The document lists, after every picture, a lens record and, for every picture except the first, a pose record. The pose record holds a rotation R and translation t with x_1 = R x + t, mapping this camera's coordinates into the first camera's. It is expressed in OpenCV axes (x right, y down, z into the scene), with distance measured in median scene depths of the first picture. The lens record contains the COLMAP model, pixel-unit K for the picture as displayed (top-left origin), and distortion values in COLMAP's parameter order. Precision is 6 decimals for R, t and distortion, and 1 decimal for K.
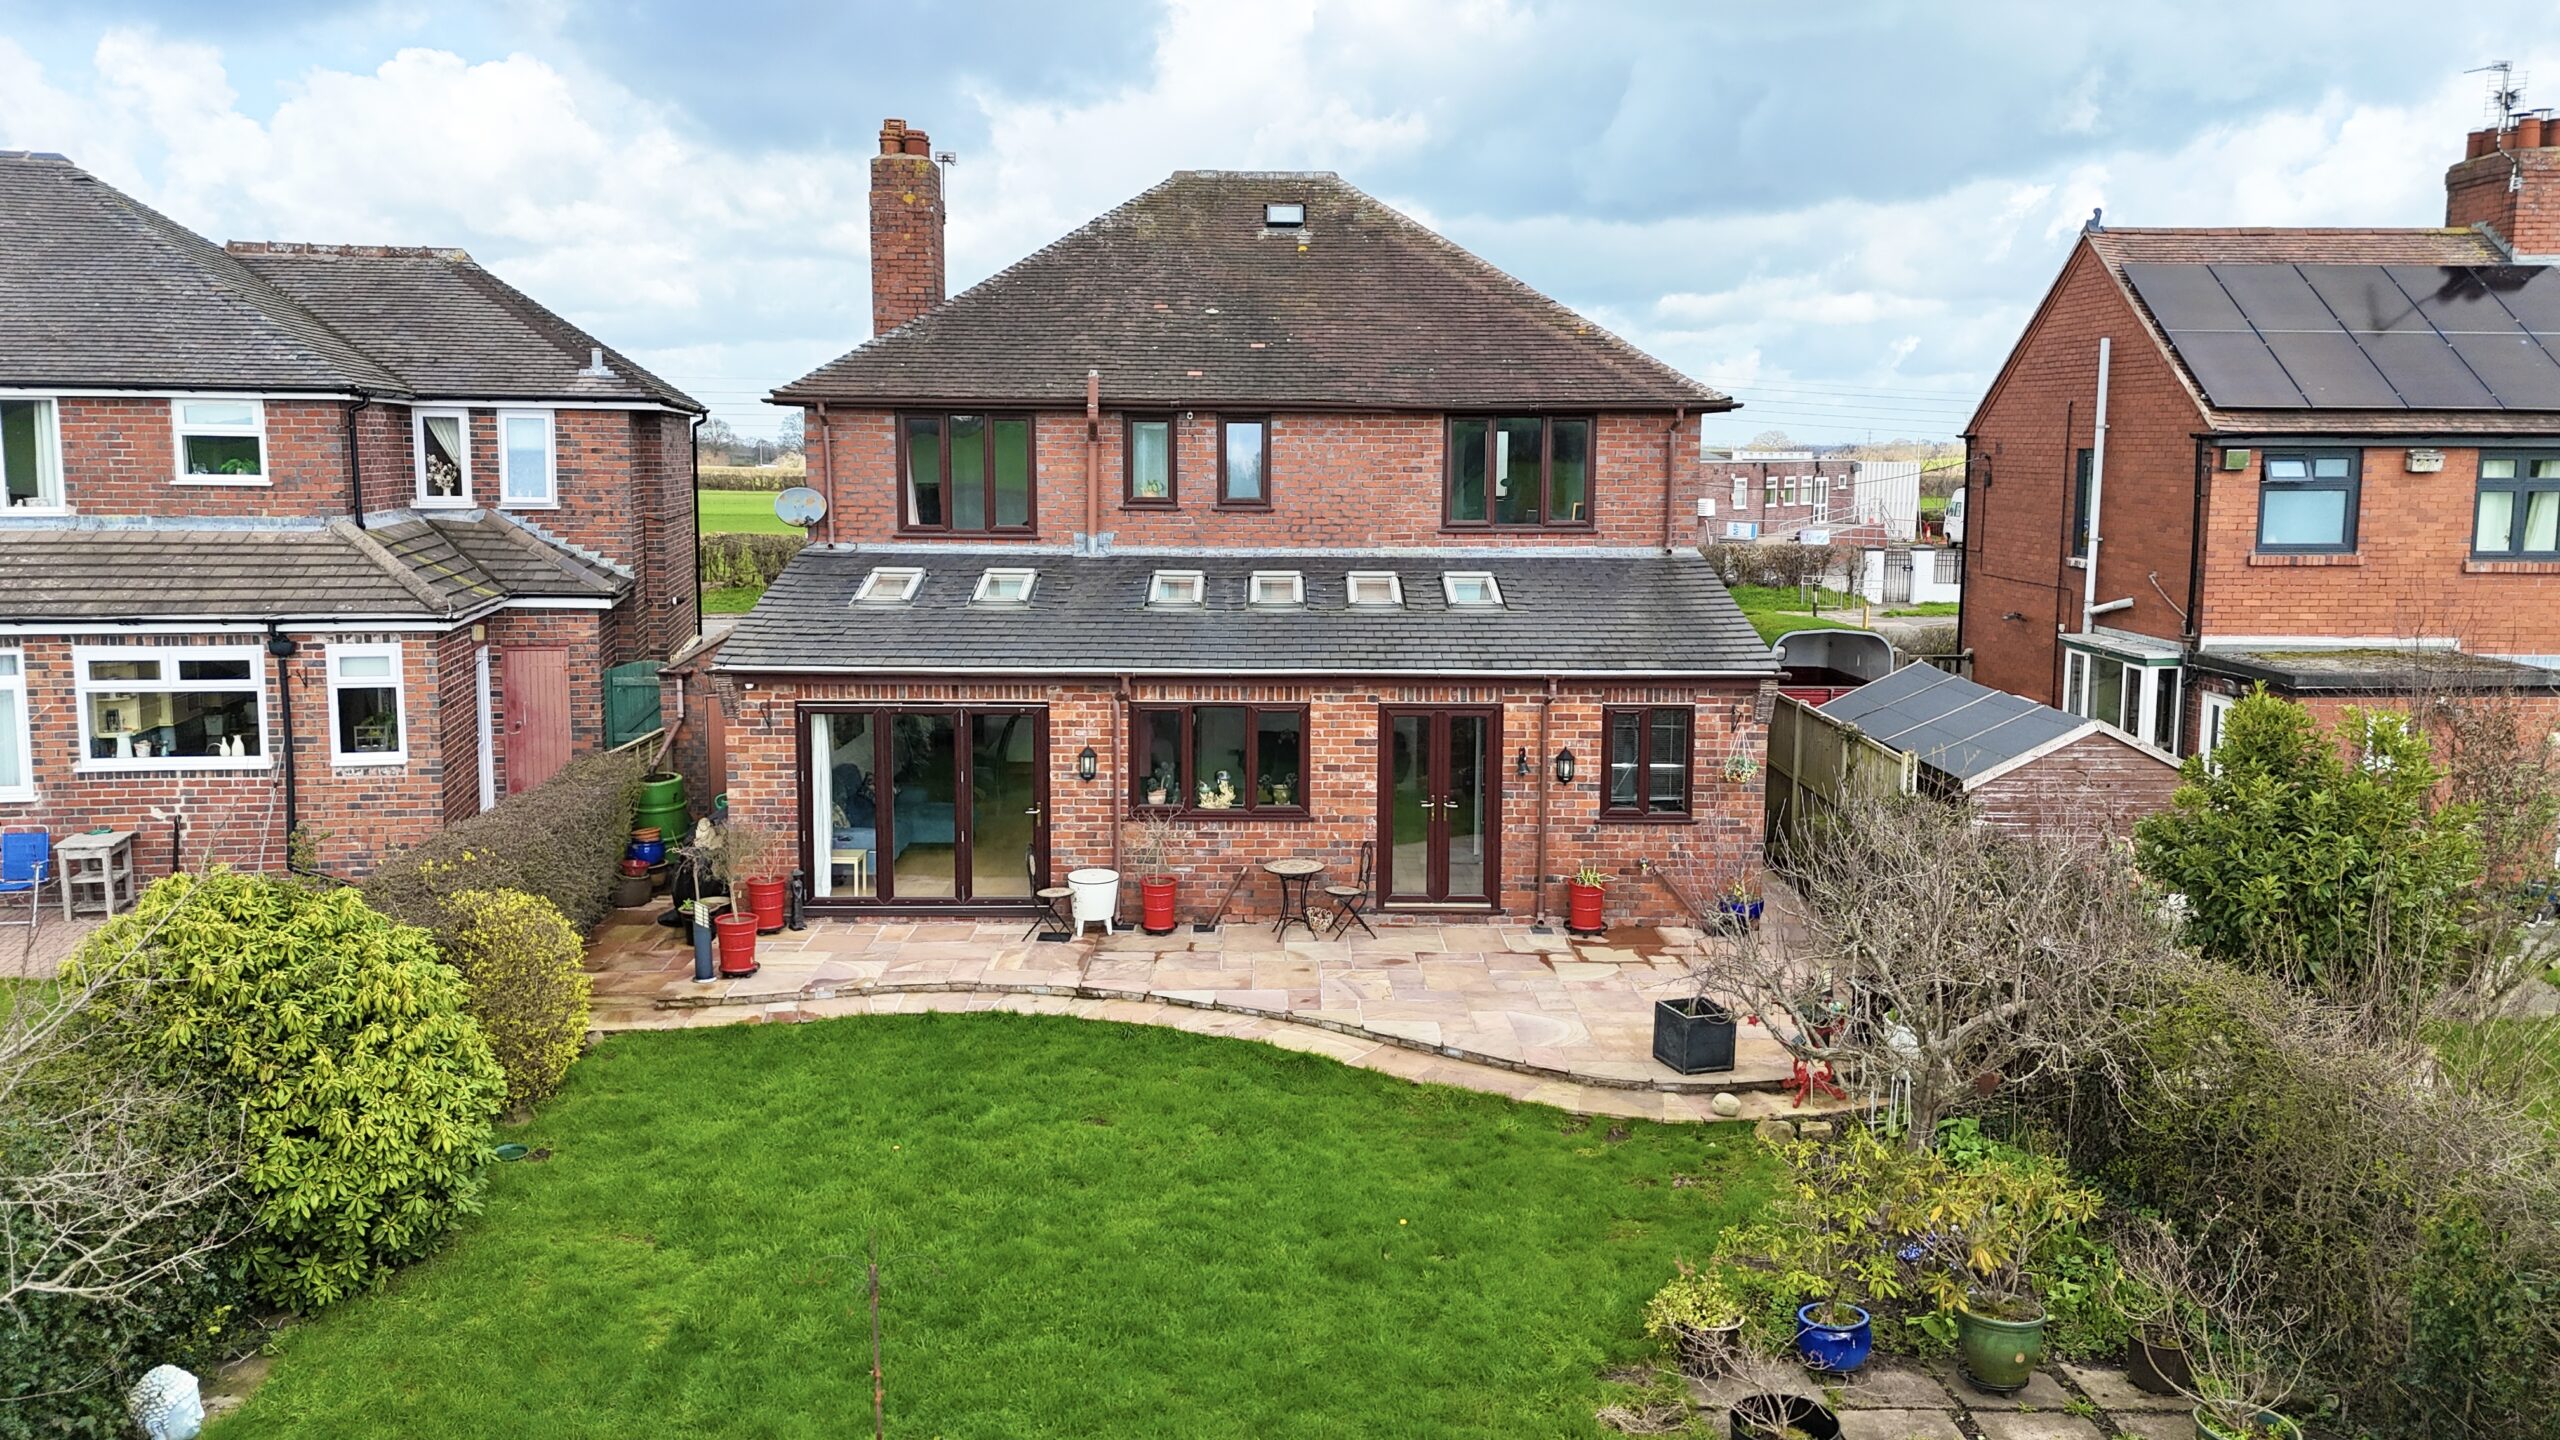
lens RADIAL K [[1890.0, 0, 1277.6], [0, 1890.0, 627.3], [0, 0, 1]] dist [0.083645, -0.001024]
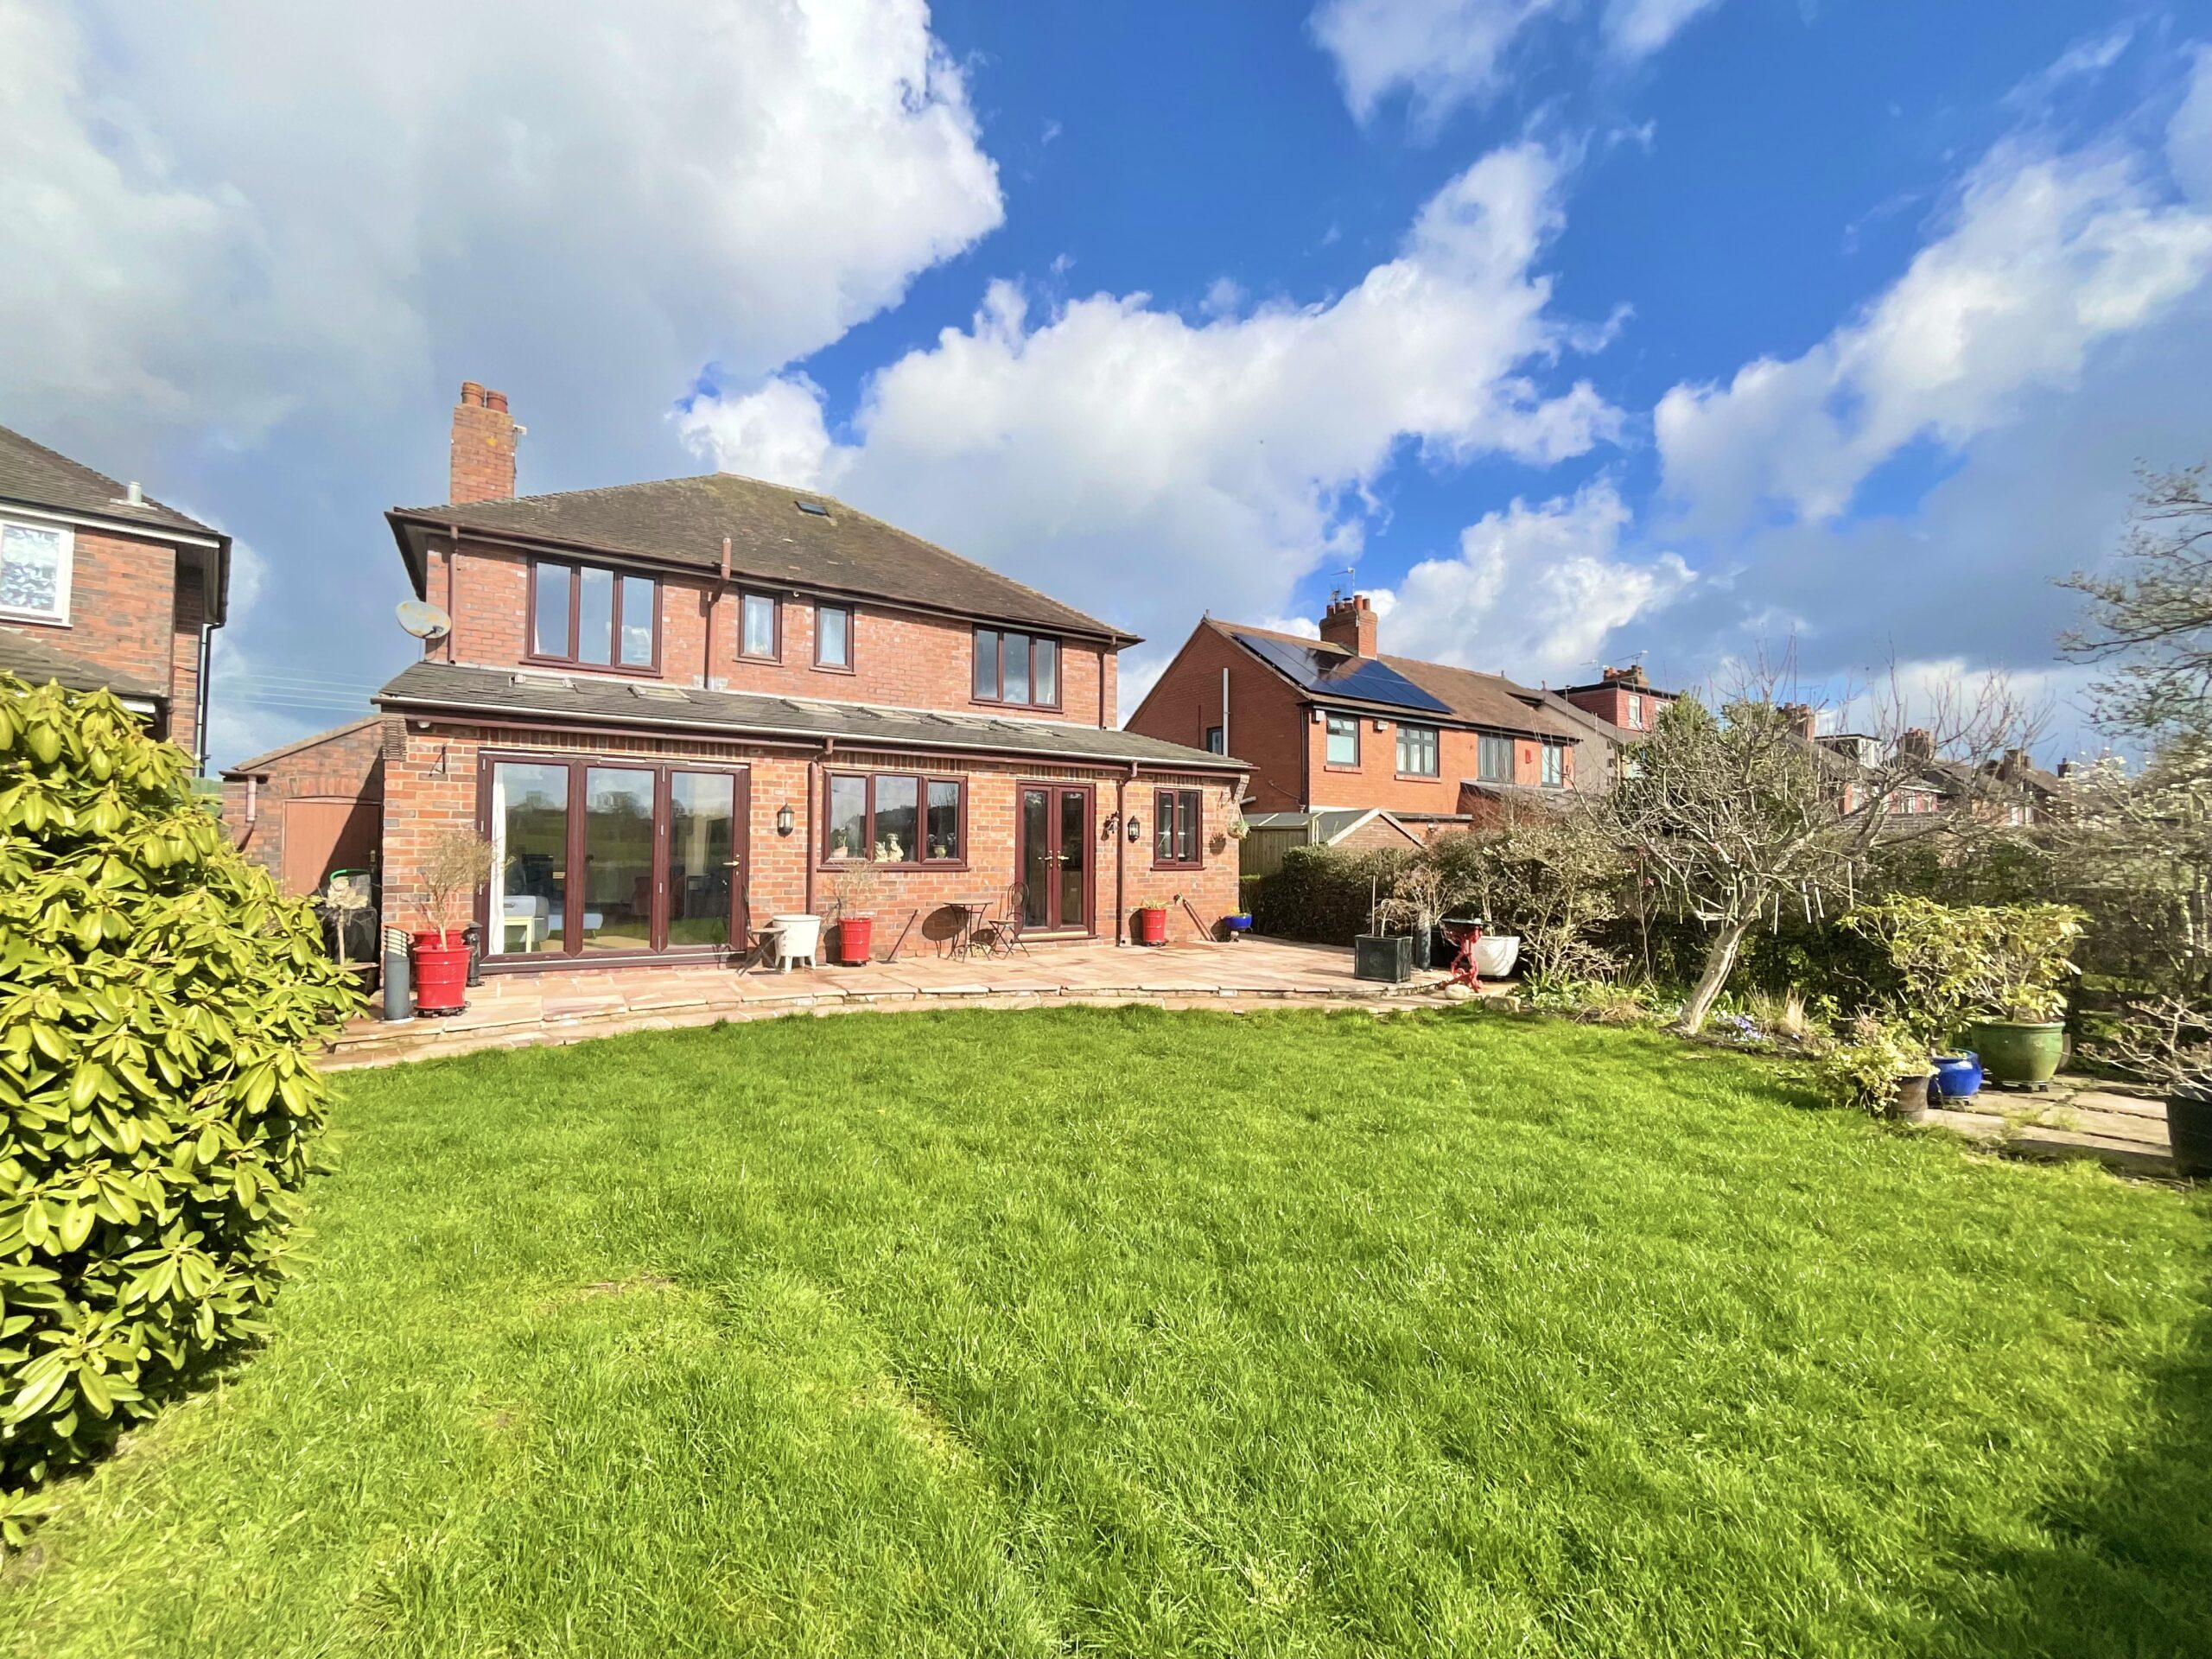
lens RADIAL K [[901.4, 0, 1110.0], [0, 901.4, 830.1], [0, 0, 1]] dist [-0.002310, -0.000109]
pose [[0.838070, 0.015207, 0.545351, -0.231167], [0.049924, 0.993280, -0.104418, 0.143327], [-0.543274, 0.114736, 0.831678, 0.445767]]
